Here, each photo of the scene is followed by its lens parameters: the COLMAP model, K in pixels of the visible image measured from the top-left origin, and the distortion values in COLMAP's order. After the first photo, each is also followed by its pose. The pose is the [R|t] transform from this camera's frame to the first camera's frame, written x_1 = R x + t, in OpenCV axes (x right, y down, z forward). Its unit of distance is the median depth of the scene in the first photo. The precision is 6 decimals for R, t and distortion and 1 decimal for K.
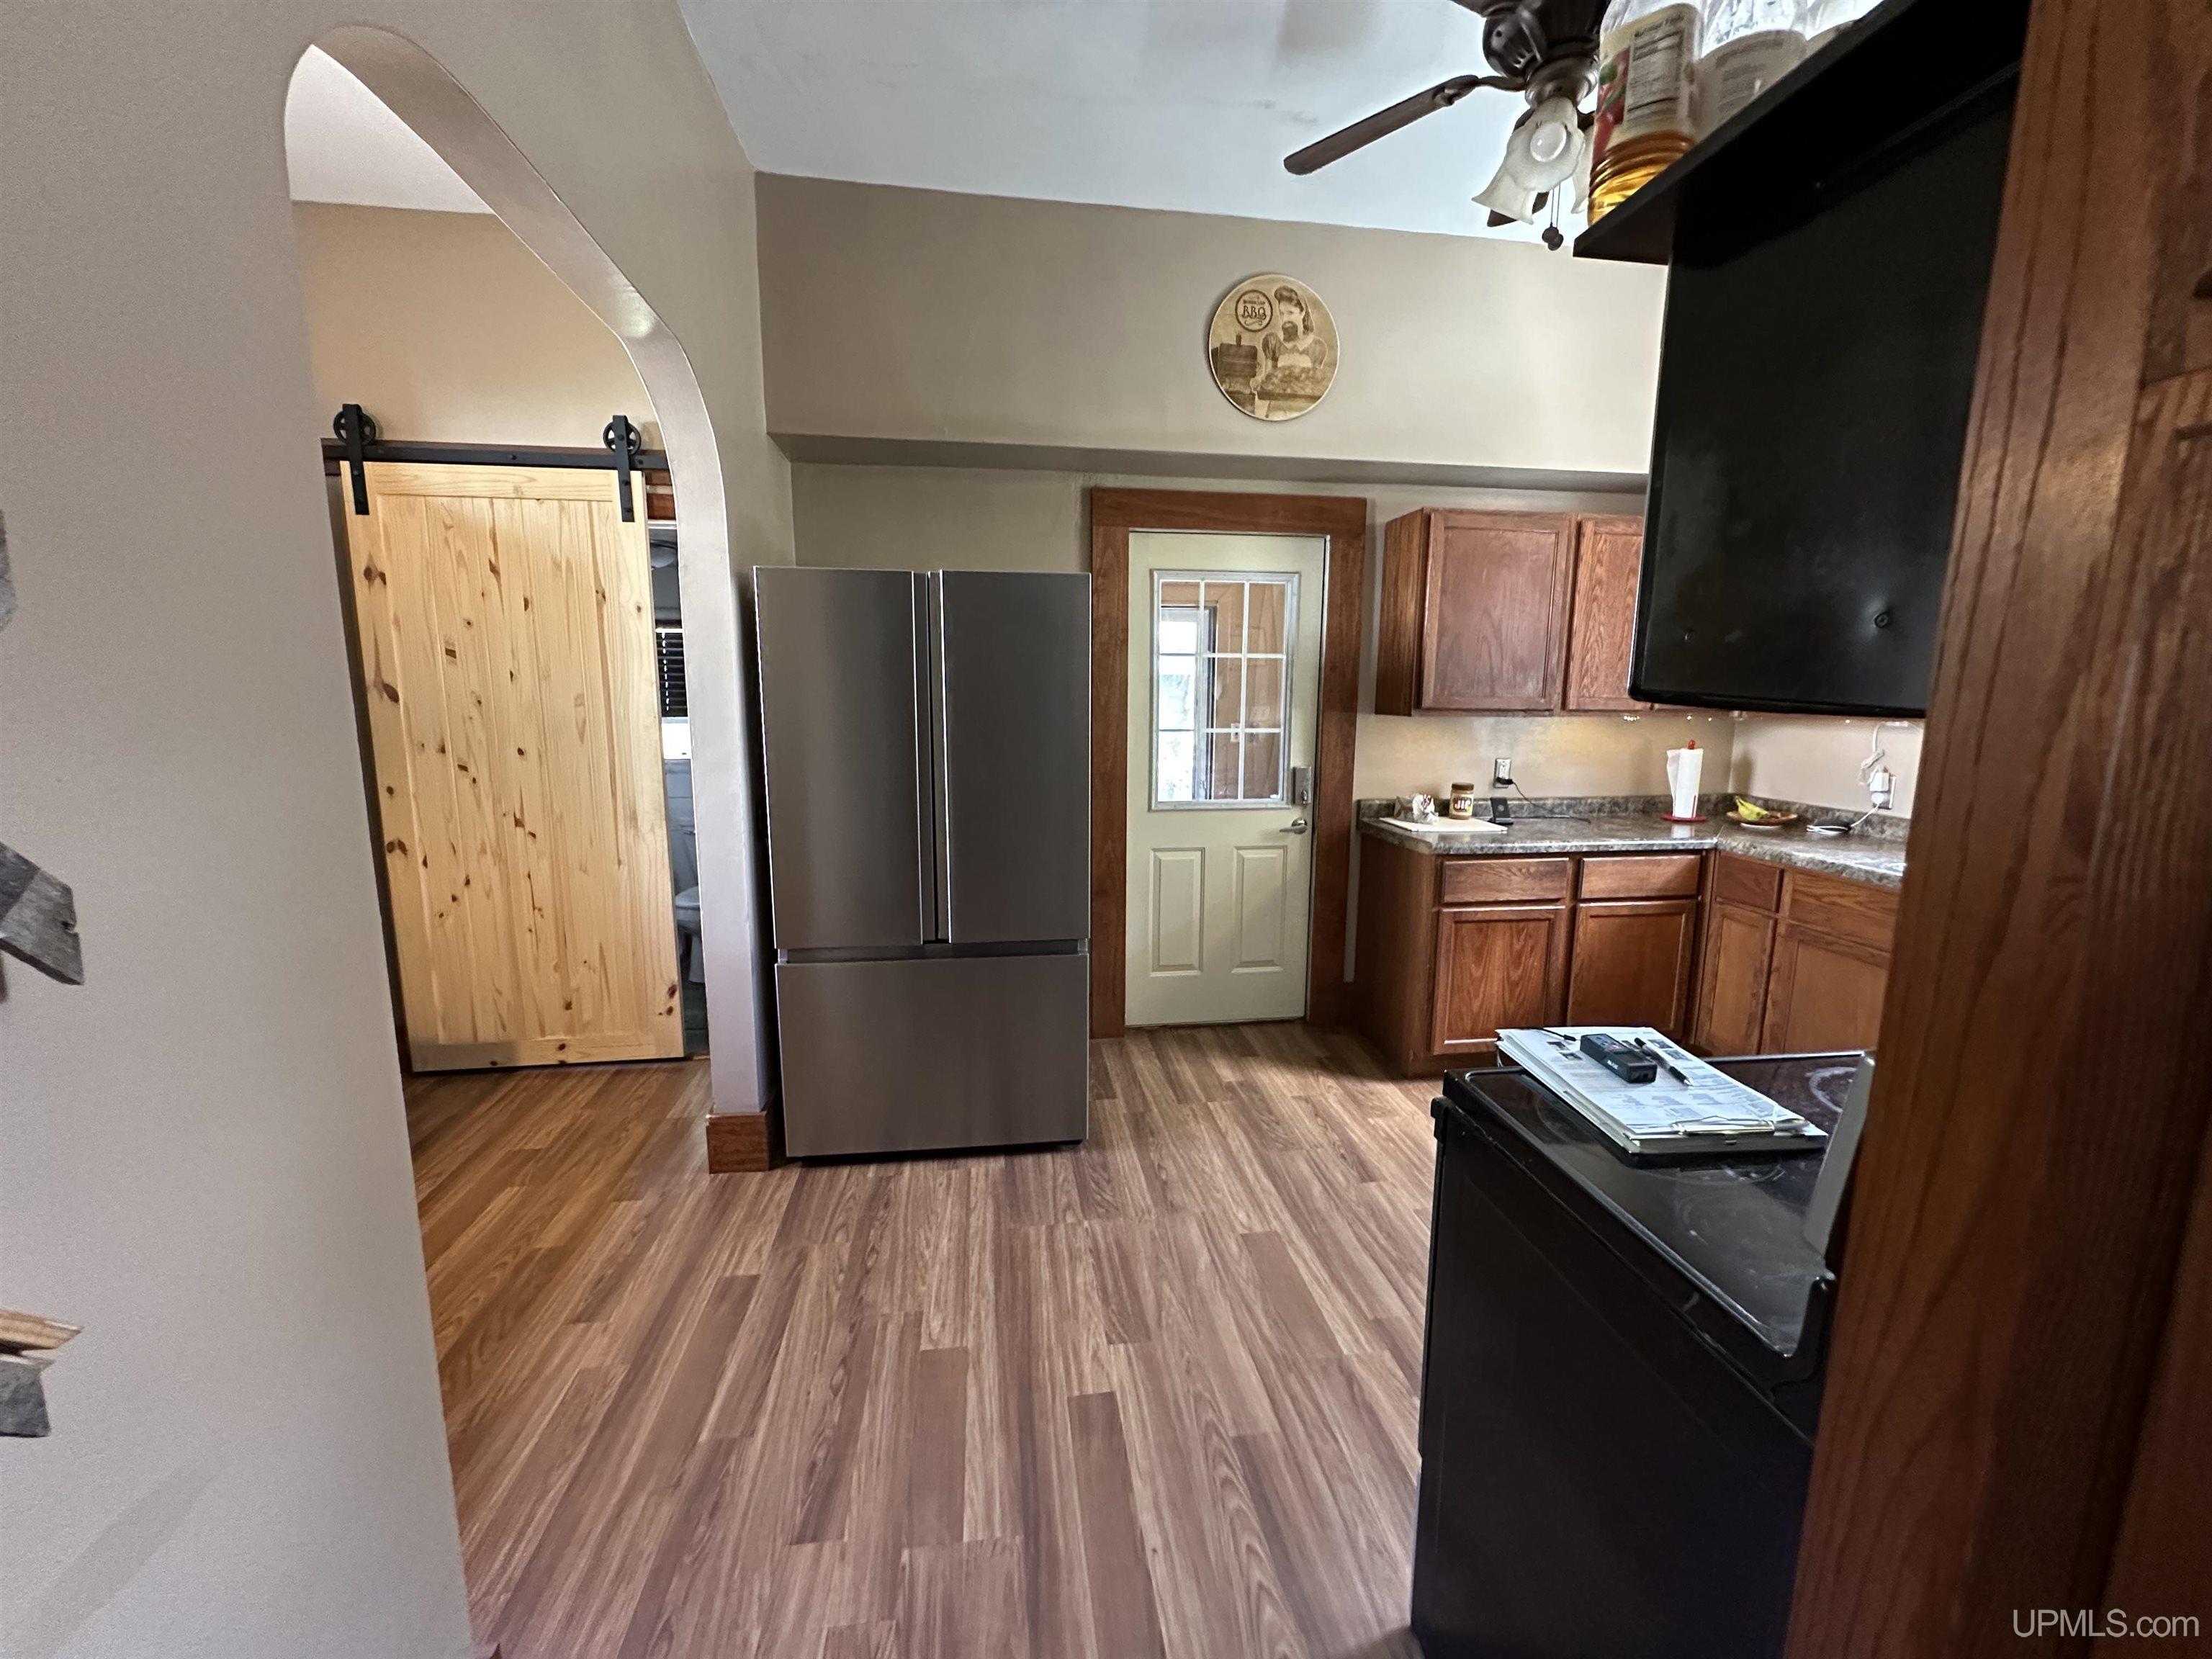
lens RADIAL K [[881.8, 0, 1106.7], [0, 881.8, 828.7], [0, 0, 1]] dist [-0.003596, 0.001180]
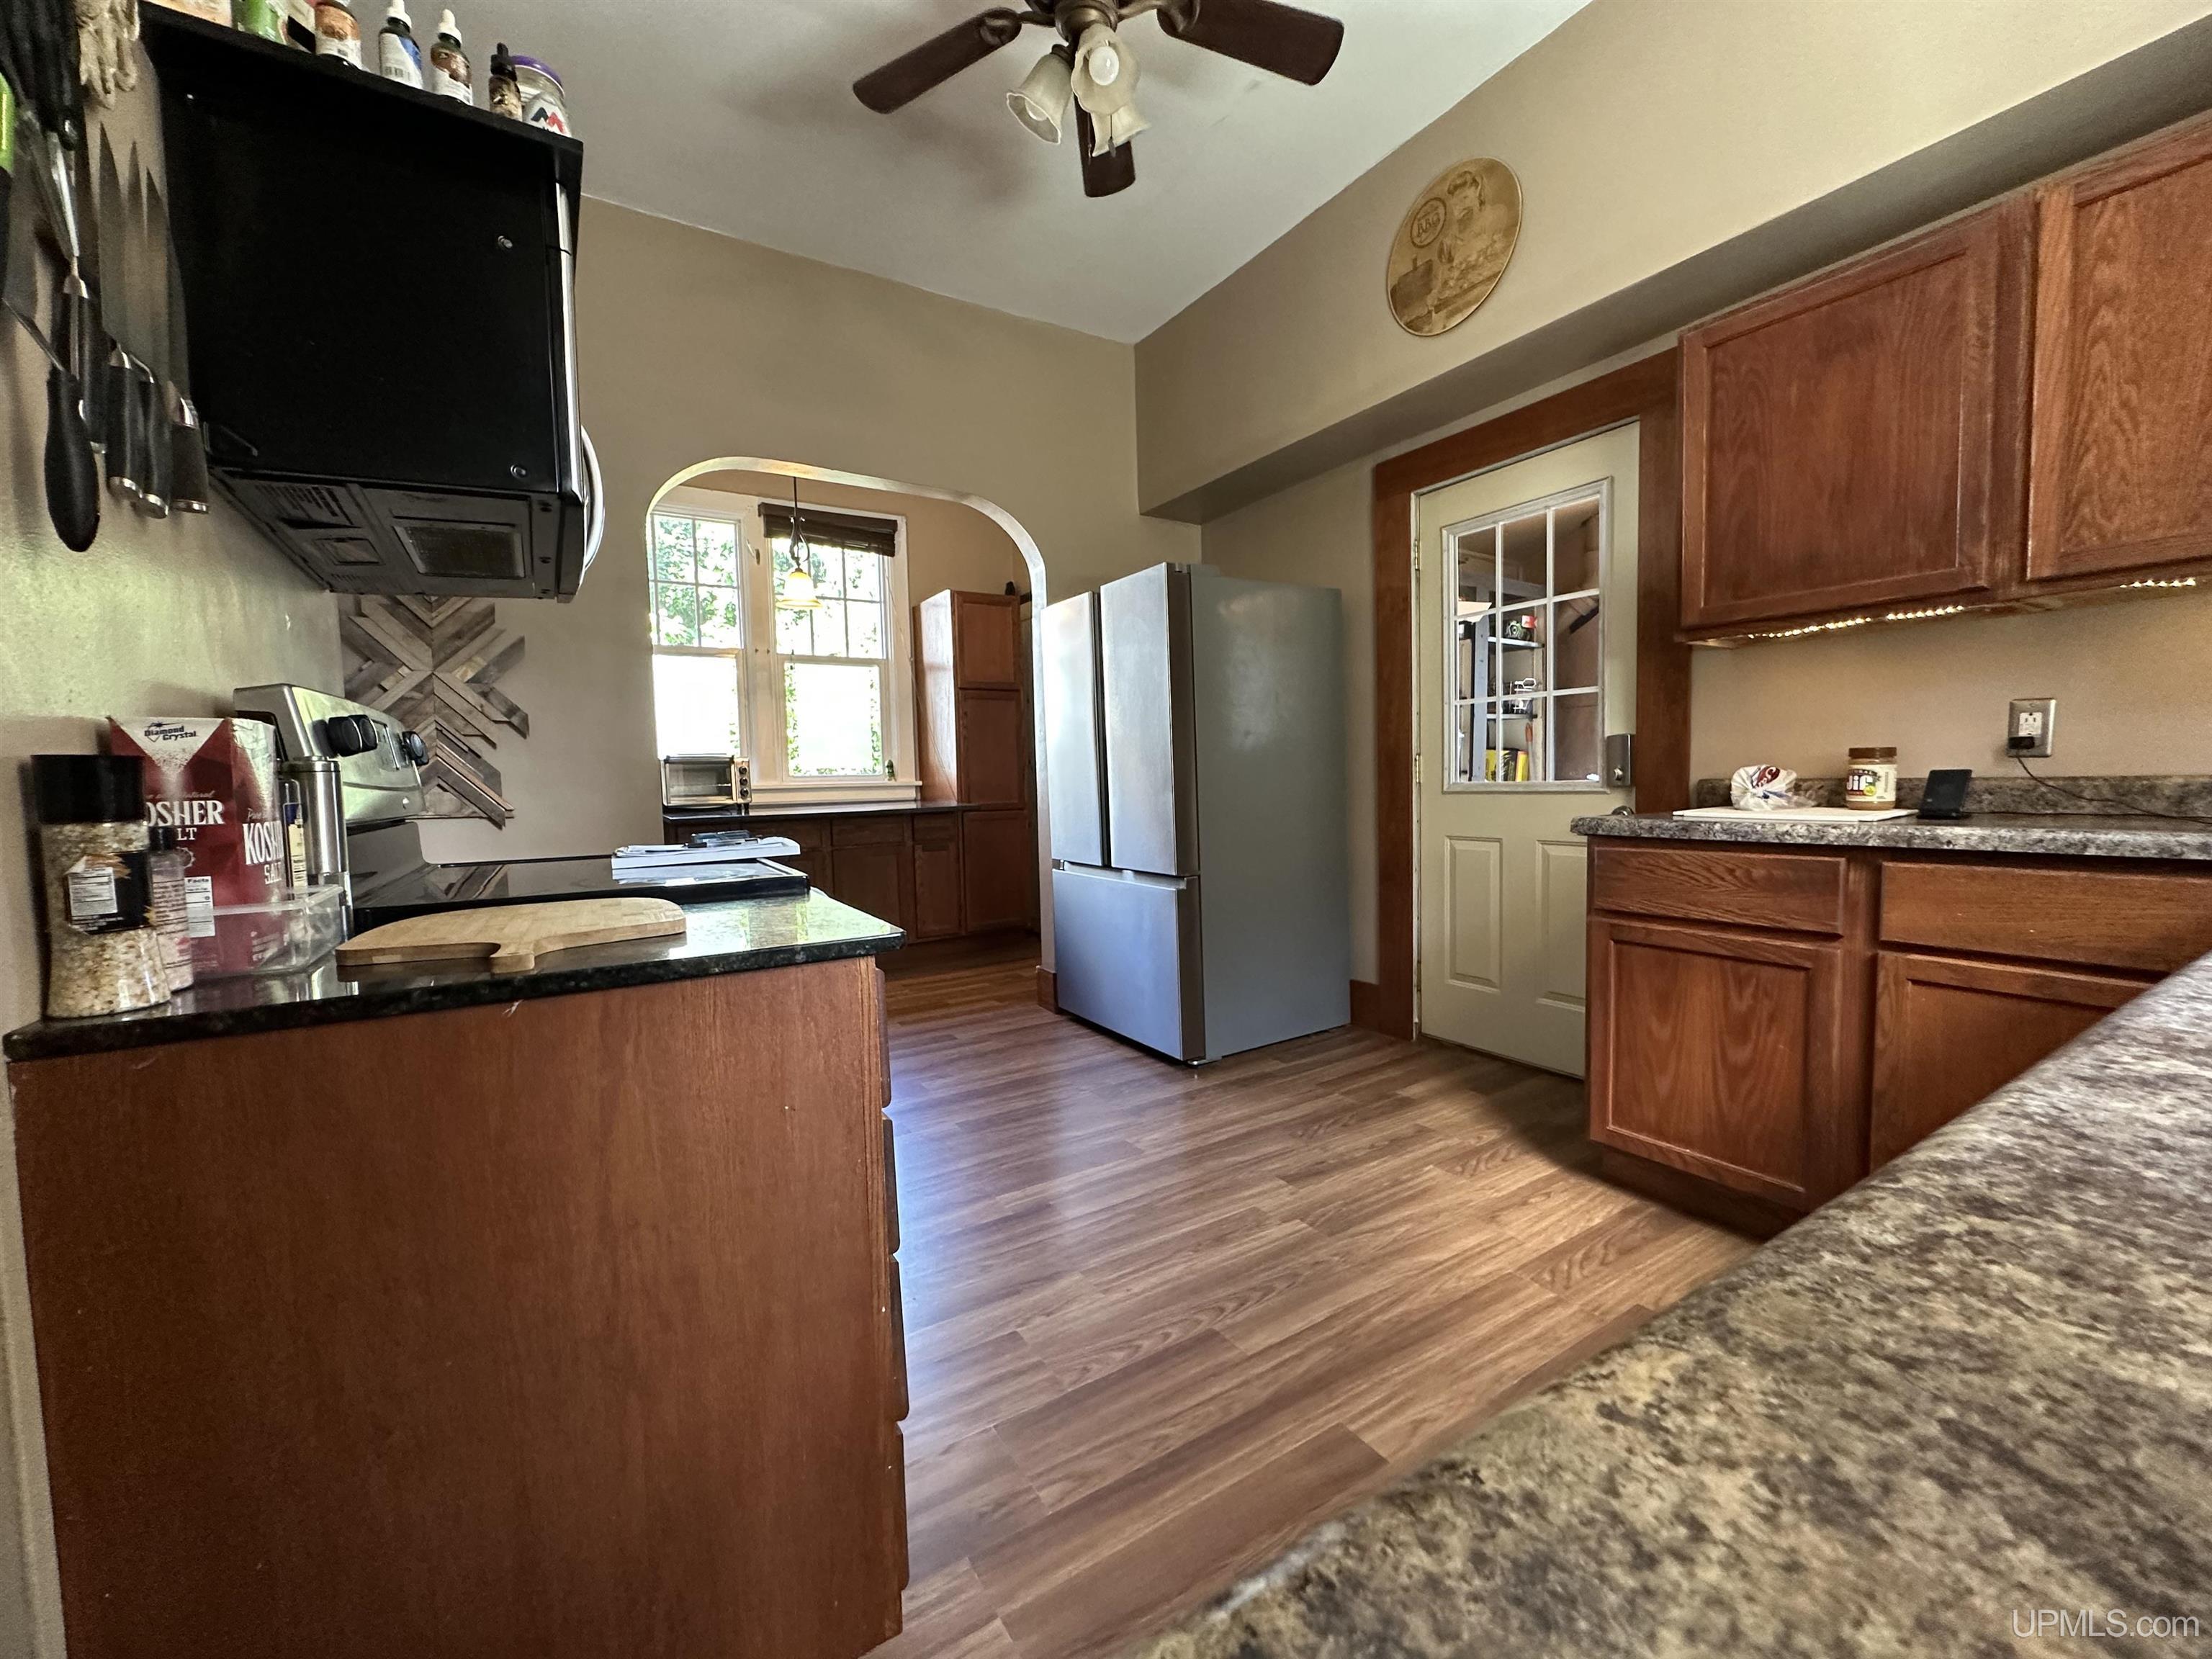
lens RADIAL K [[881.8, 0, 1108.9], [0, 881.8, 826.9], [0, 0, 1]] dist [-0.003596, 0.001180]
pose [[0.405794, 0.037950, -0.913176, 0.865088], [-0.111469, 0.993734, -0.008236, 0.070699], [0.907141, 0.105133, 0.407482, 0.391300]]
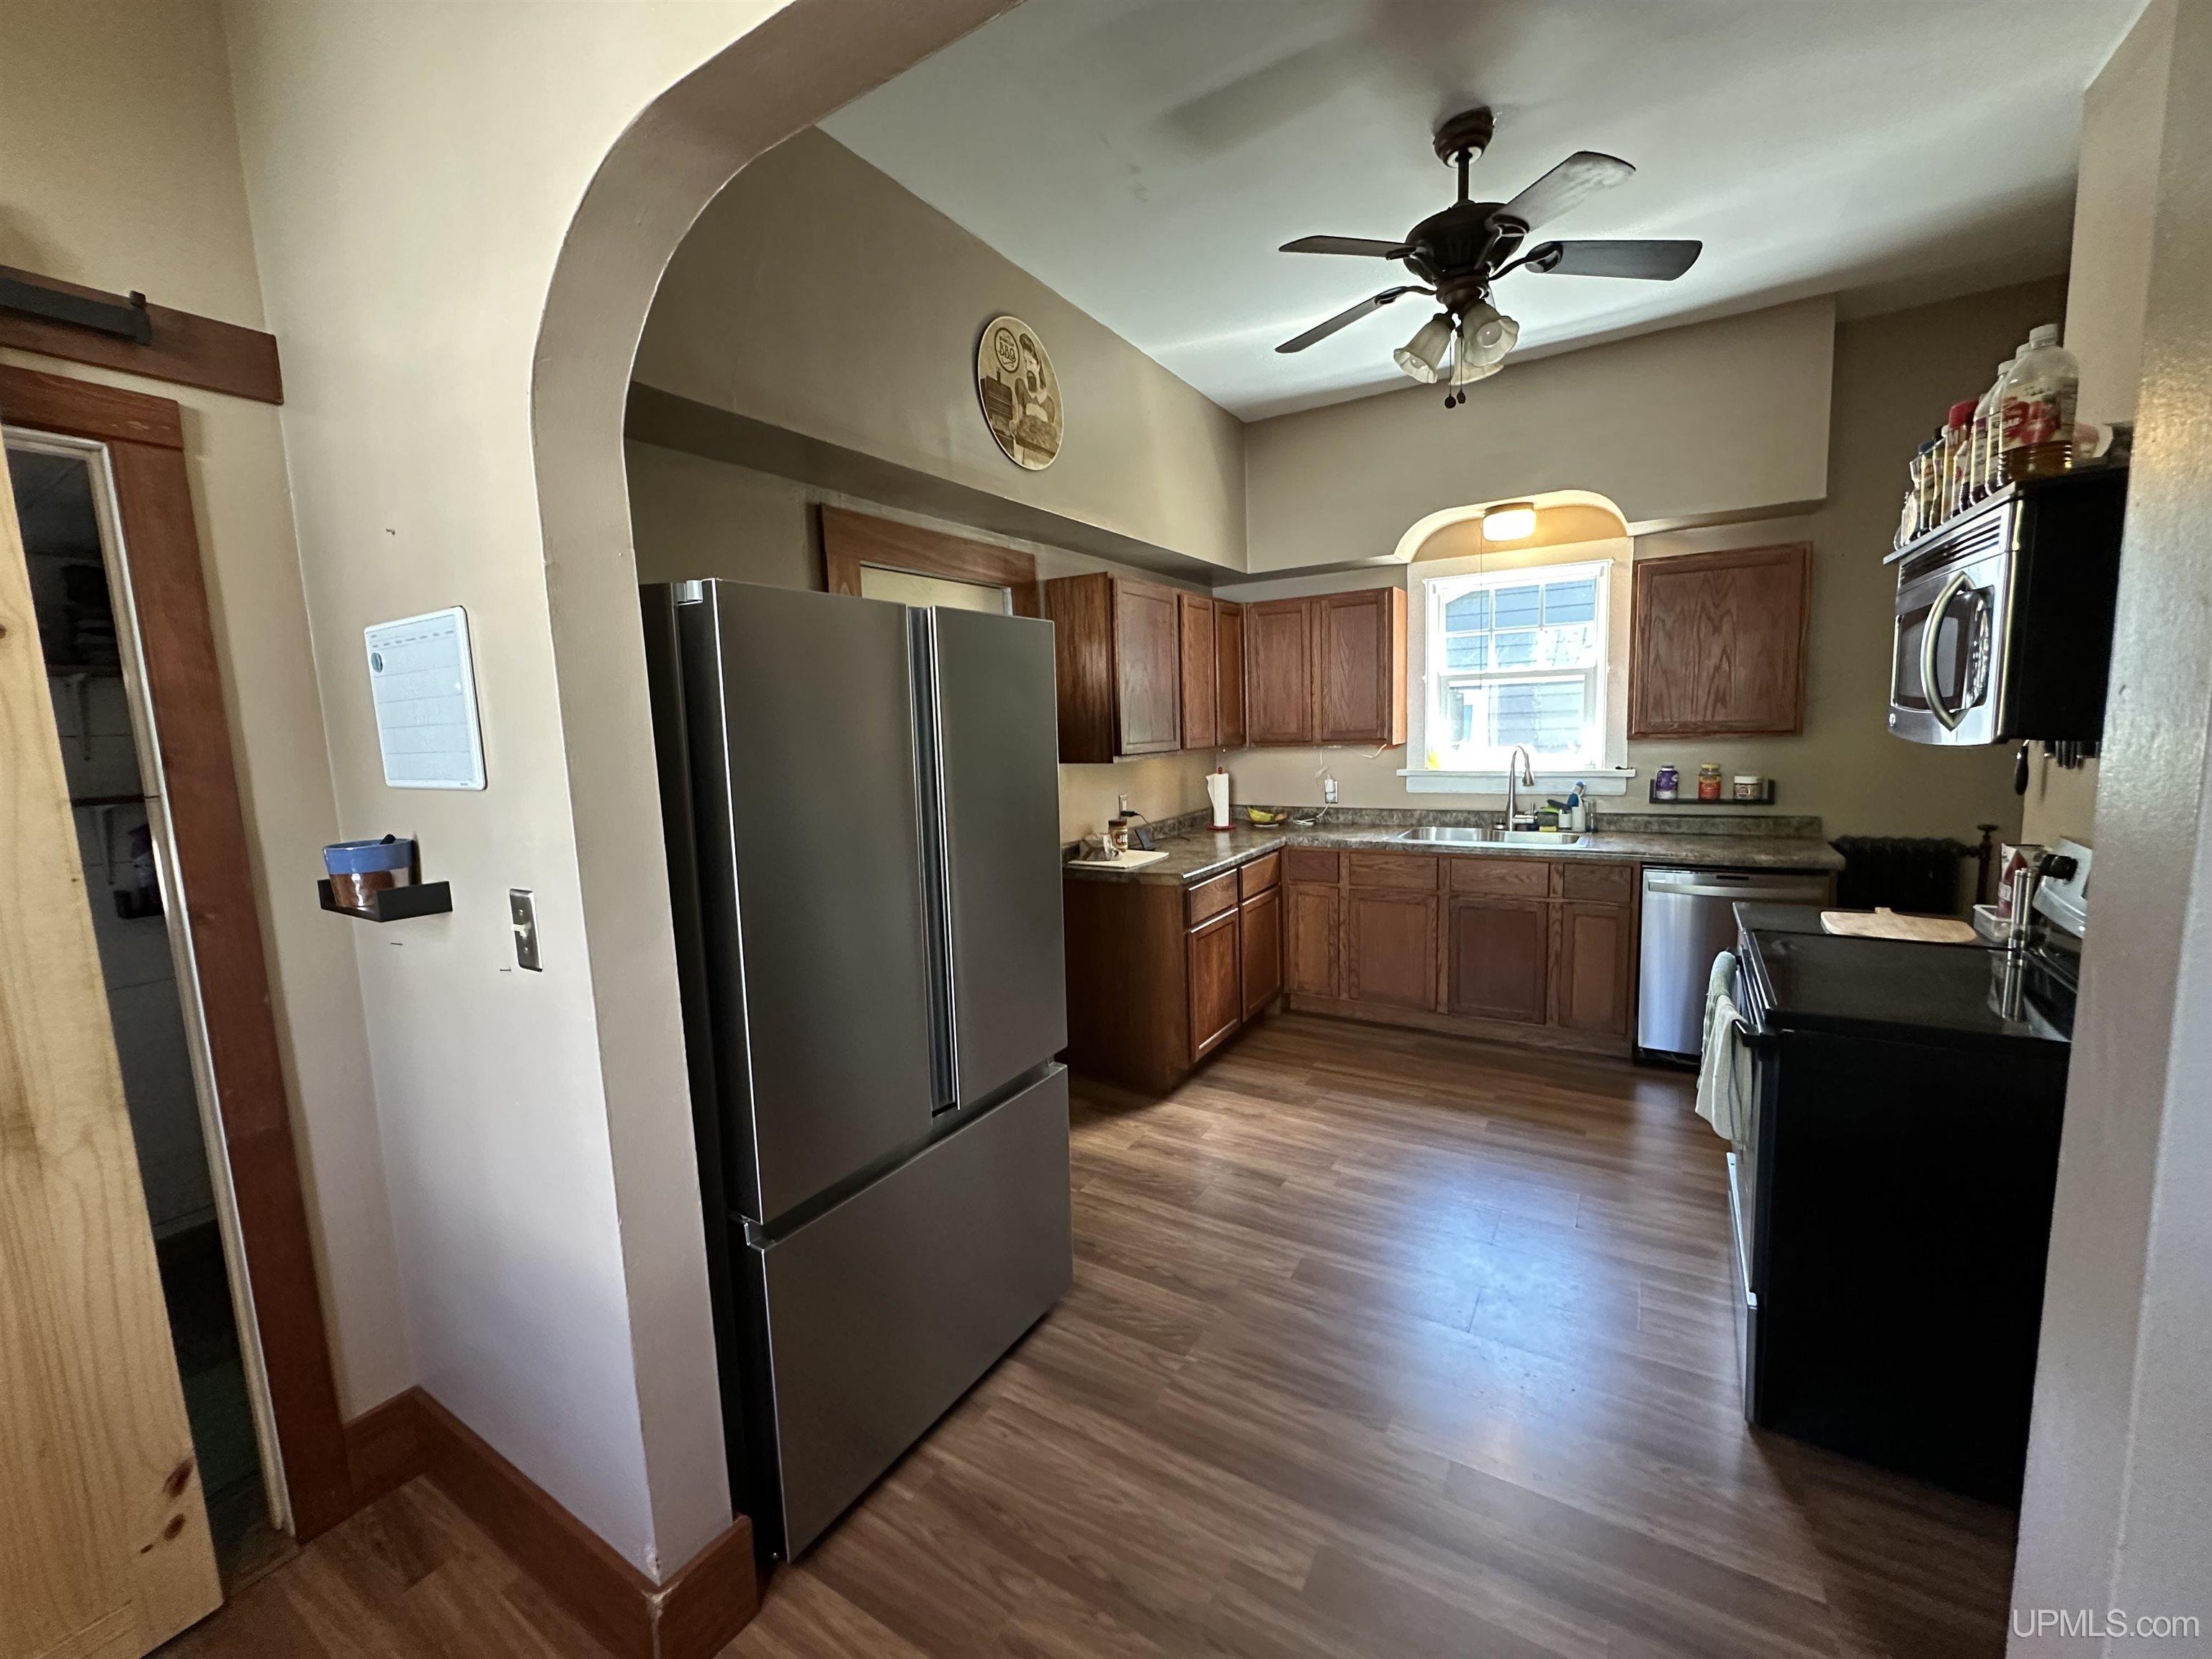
lens RADIAL K [[881.8, 0, 1109.6], [0, 881.8, 828.3], [0, 0, 1]] dist [-0.003596, 0.001180]
pose [[0.634226, -0.122361, 0.763404, -0.538101], [0.156375, 0.987291, 0.028332, -0.087737], [-0.757169, 0.101408, 0.645300, 0.349772]]
